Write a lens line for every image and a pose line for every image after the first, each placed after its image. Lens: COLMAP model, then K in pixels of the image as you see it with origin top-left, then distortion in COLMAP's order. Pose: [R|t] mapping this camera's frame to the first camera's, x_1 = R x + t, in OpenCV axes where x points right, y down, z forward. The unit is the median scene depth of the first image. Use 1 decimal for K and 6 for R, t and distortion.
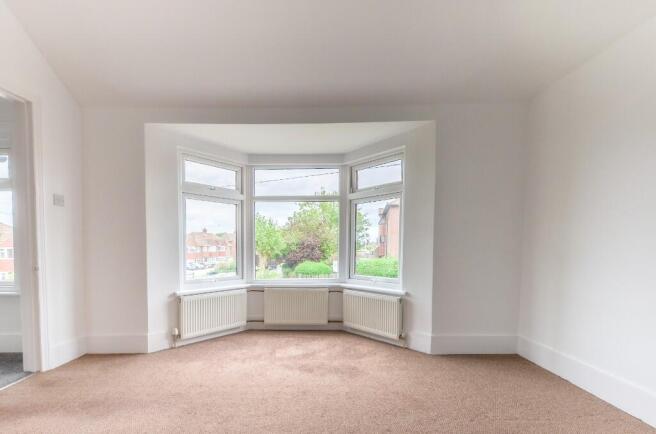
lens RADIAL K [[286.2, 0, 307.7], [0, 286.2, 256.4], [0, 0, 1]] dist [0.002441, 0.000191]
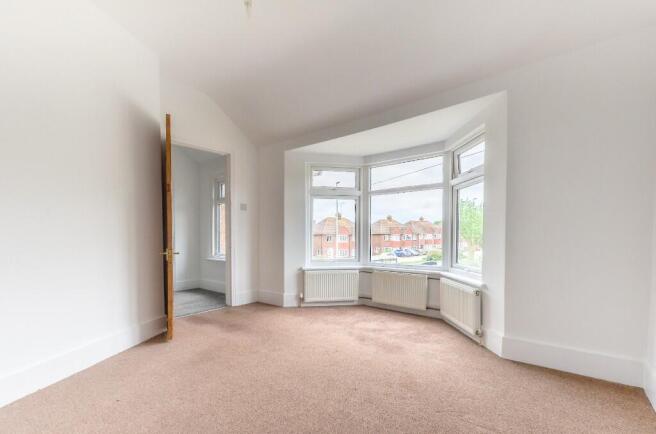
lens RADIAL K [[275.2, 0, 328.1], [0, 275.2, 236.9], [0, 0, 1]] dist [-0.001129, -0.000195]
pose [[0.798199, 0.003524, -0.602384, 0.425479], [-0.018589, 0.999651, -0.018783, 0.001017], [0.602107, 0.026190, 0.797985, 0.005435]]
